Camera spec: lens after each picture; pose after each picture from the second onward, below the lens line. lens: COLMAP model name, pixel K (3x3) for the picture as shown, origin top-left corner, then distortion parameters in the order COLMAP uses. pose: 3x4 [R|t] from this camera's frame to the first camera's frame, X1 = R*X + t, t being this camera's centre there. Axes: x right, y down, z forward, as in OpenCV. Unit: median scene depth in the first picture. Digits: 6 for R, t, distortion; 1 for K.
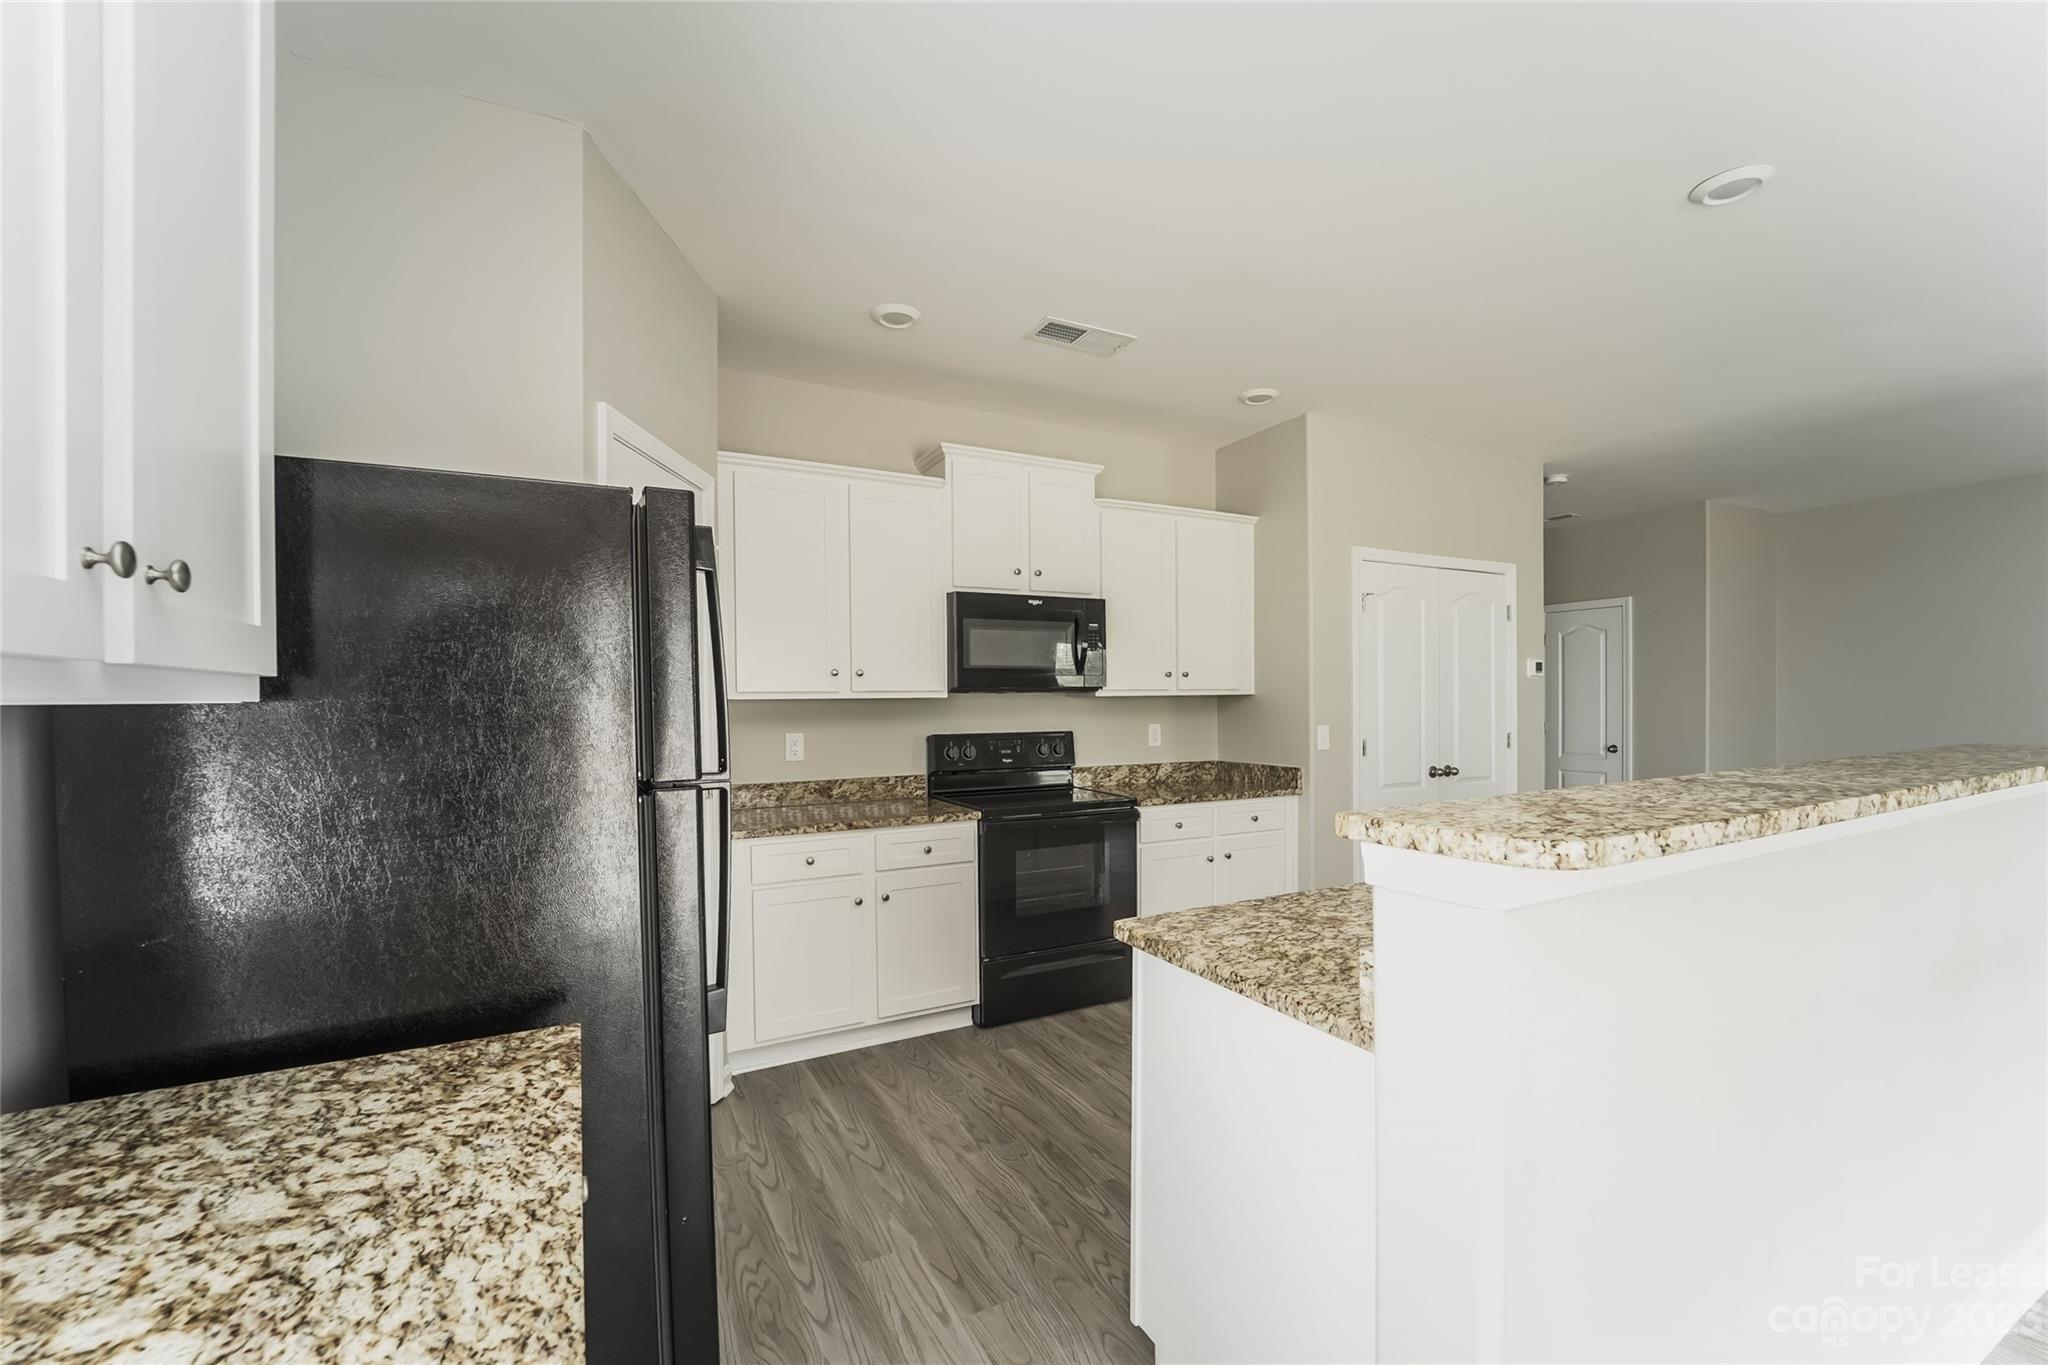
lens RADIAL K [[847.1, 0, 1039.0], [0, 847.1, 703.7], [0, 0, 1]] dist [-0.007414, 0.000056]
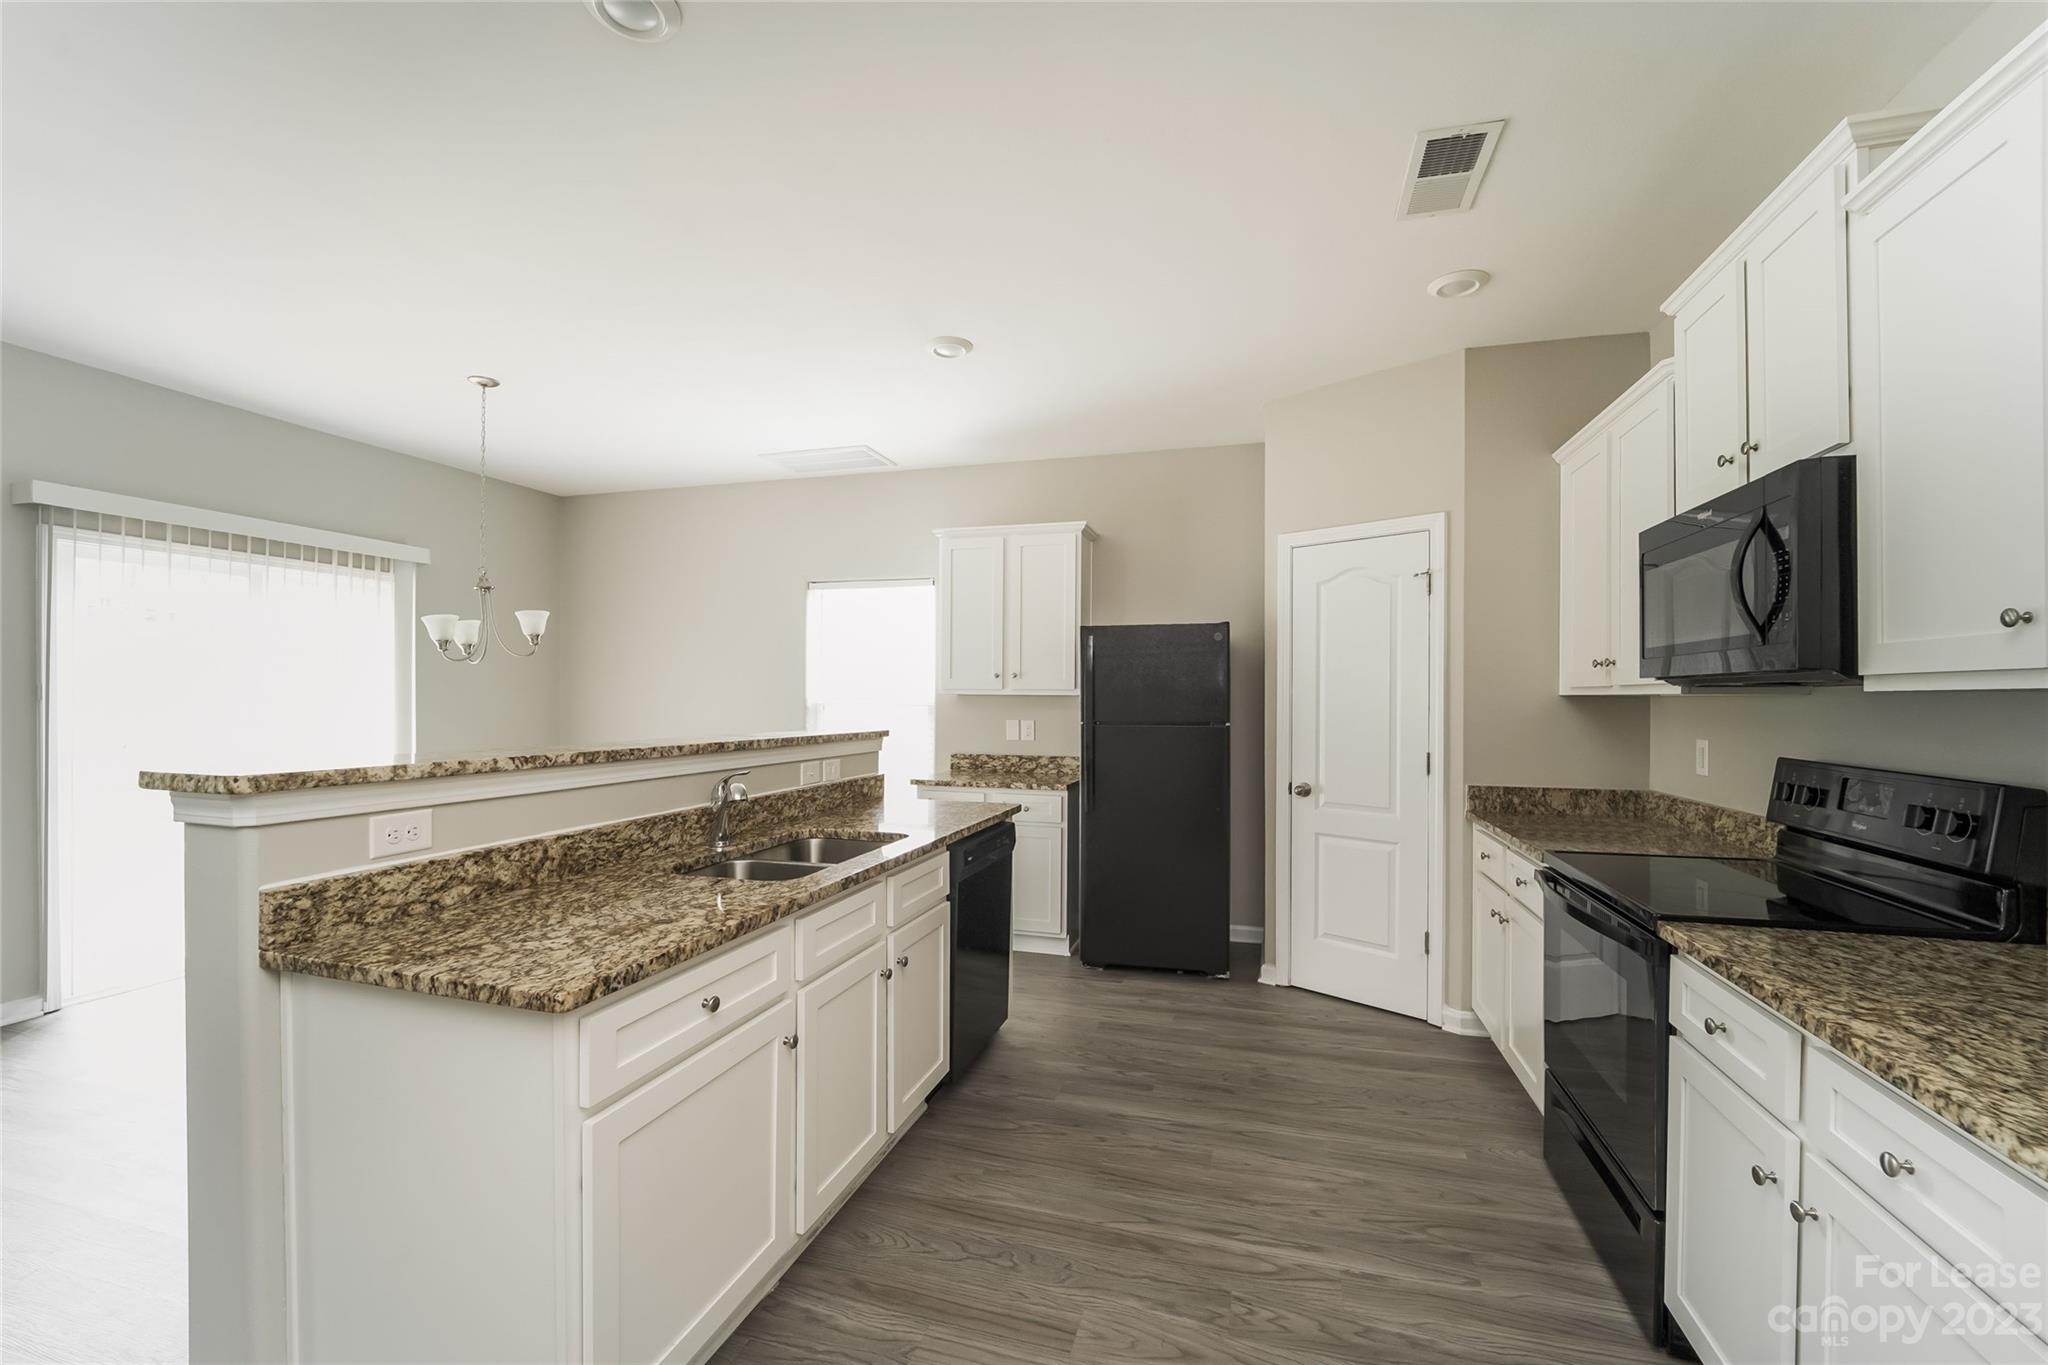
lens RADIAL K [[847.1, 0, 1016.1], [0, 847.1, 693.5], [0, 0, 1]] dist [-0.007414, 0.000056]
pose [[-0.708440, 0.002746, -0.705766, 0.984760], [0.002514, 0.999996, 0.001367, -0.014469], [0.705767, -0.000806, -0.708444, 1.557169]]
